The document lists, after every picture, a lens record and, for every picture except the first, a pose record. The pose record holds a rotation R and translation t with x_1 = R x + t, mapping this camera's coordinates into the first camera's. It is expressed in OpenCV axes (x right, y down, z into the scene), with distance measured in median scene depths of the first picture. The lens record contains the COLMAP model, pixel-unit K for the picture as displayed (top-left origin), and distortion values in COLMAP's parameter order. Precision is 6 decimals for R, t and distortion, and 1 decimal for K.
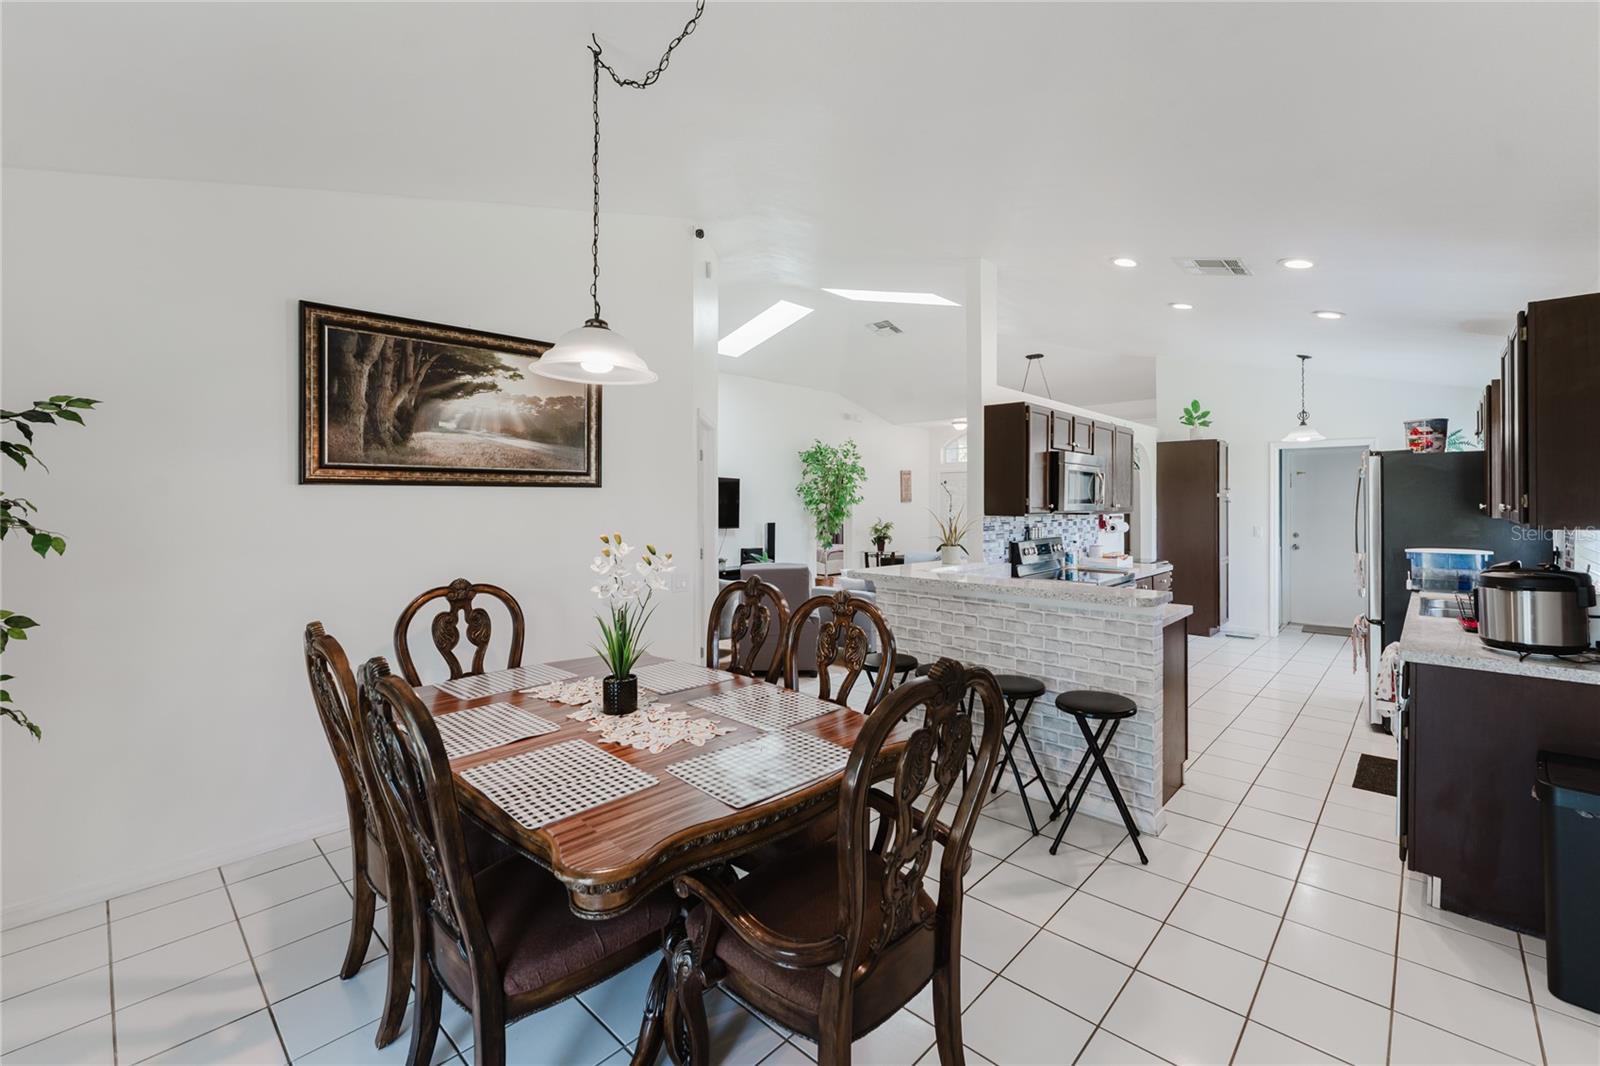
lens RADIAL K [[657.6, 0, 843.3], [0, 657.6, 506.7], [0, 0, 1]] dist [-0.010324, 0.001231]
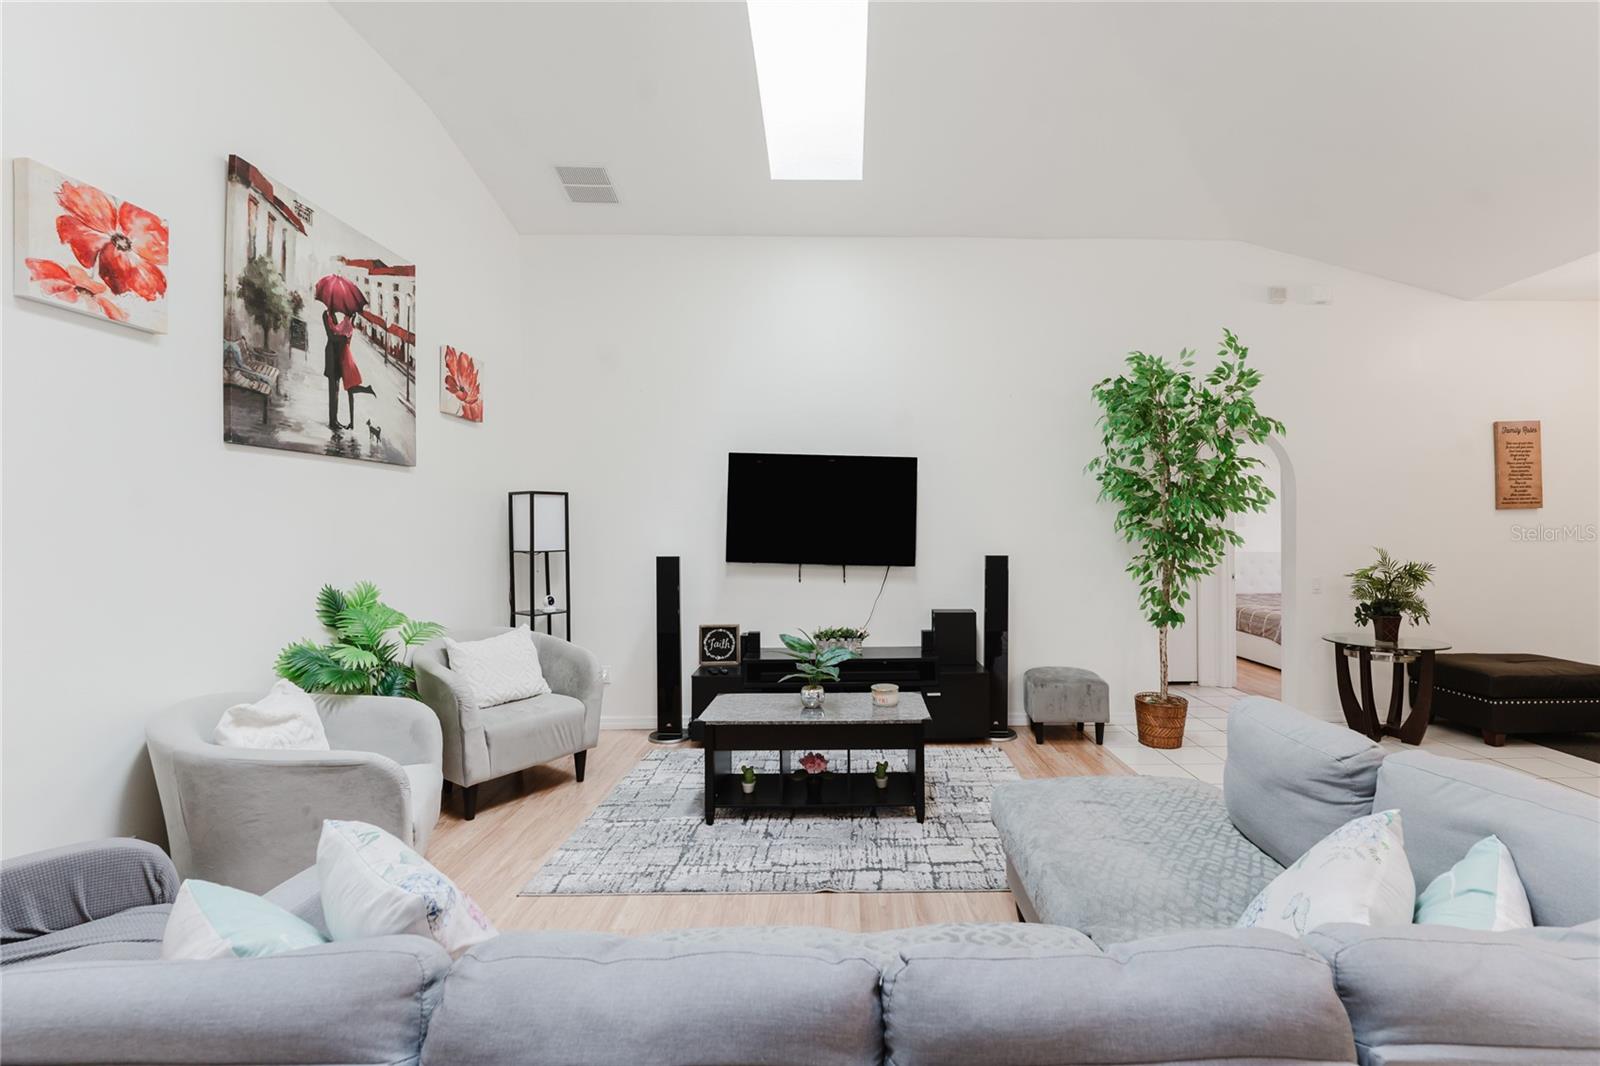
lens RADIAL K [[657.6, 0, 868.4], [0, 657.6, 529.0], [0, 0, 1]] dist [-0.010324, 0.001231]
pose [[0.683254, 0.000345, -0.730180, 0.276513], [-0.000539, 1.000000, -0.000031, 0.011338], [0.730180, 0.000415, 0.683254, 1.195842]]
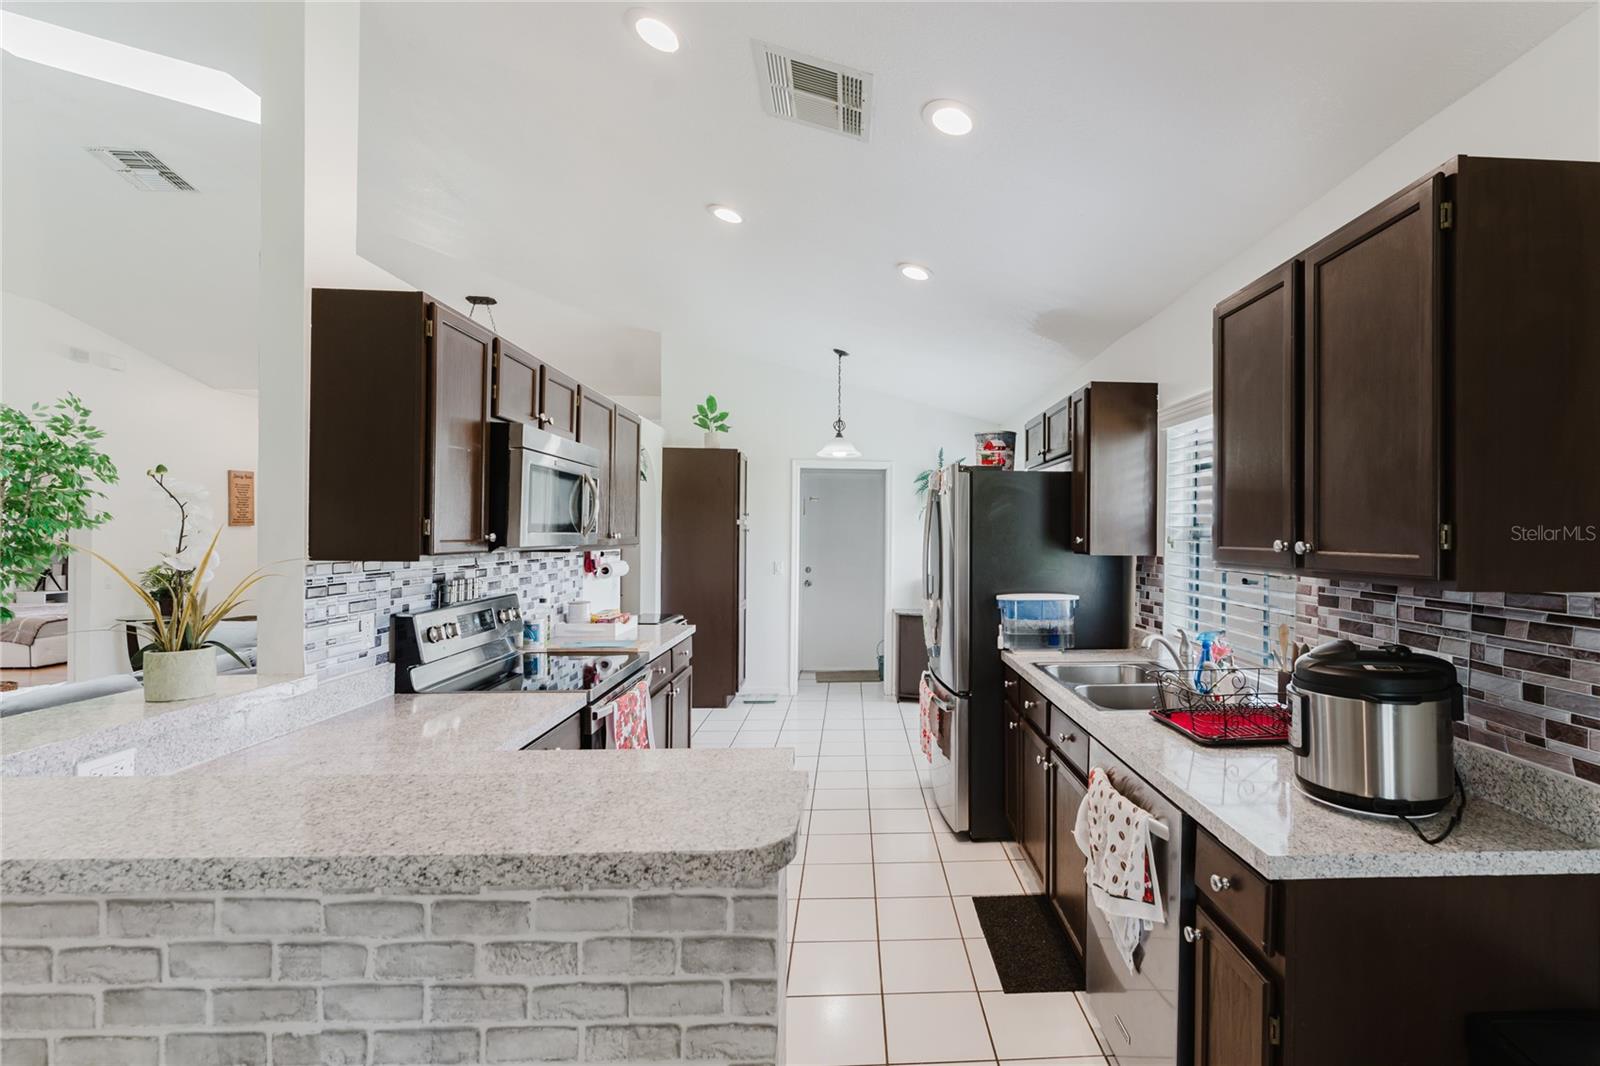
lens RADIAL K [[717.8, 0, 874.4], [0, 717.8, 528.7], [0, 0, 1]] dist [-0.001074, -0.000265]
pose [[0.718129, 0.011087, 0.695822, 0.138714], [-0.005715, 0.999933, -0.010034, -0.003074], [-0.695887, 0.003229, 0.718144, 0.389610]]
